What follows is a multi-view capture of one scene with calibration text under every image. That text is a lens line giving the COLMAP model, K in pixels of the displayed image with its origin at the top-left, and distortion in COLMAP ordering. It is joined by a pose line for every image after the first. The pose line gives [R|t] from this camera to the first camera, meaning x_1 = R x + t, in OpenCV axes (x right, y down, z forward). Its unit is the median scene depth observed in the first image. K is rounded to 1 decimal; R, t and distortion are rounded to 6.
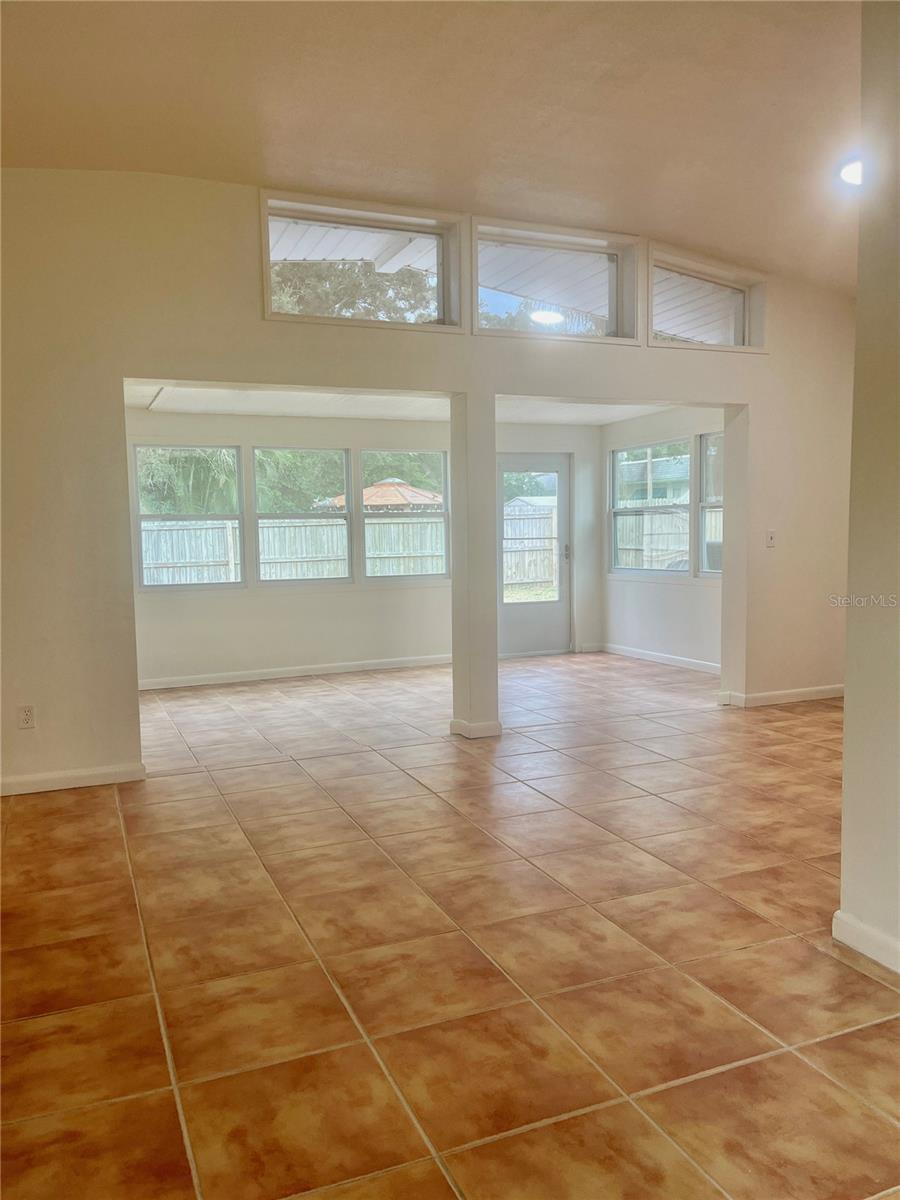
lens RADIAL K [[915.2, 0, 458.5], [0, 915.2, 600.4], [0, 0, 1]] dist [0.001353, -0.003402]
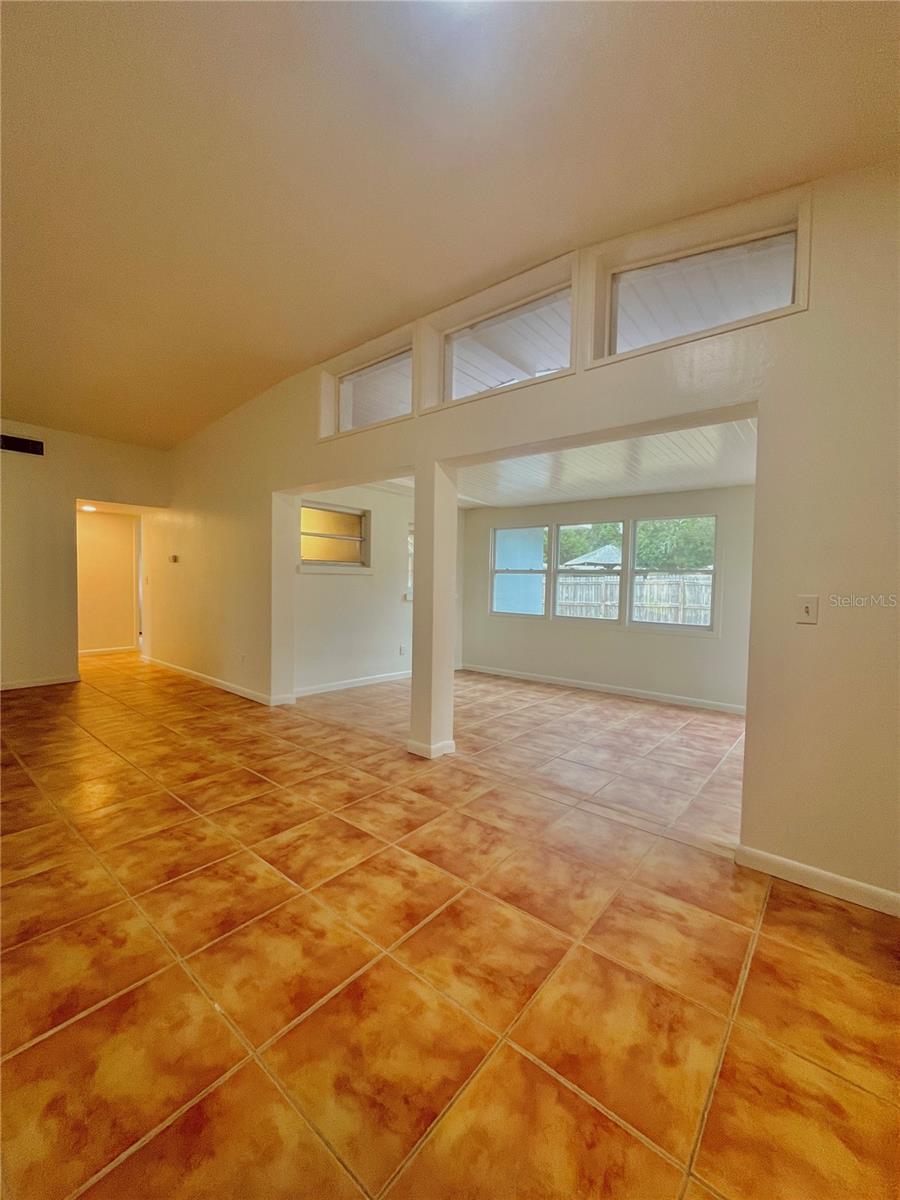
lens RADIAL K [[487.2, 0, 458.9], [0, 487.2, 597.9], [0, 0, 1]] dist [0.003712, 0.000981]
pose [[0.882870, 0.015929, 0.469348, -0.059024], [-0.002652, 0.999578, -0.028936, -0.010522], [-0.469611, 0.024302, 0.882539, 0.135328]]
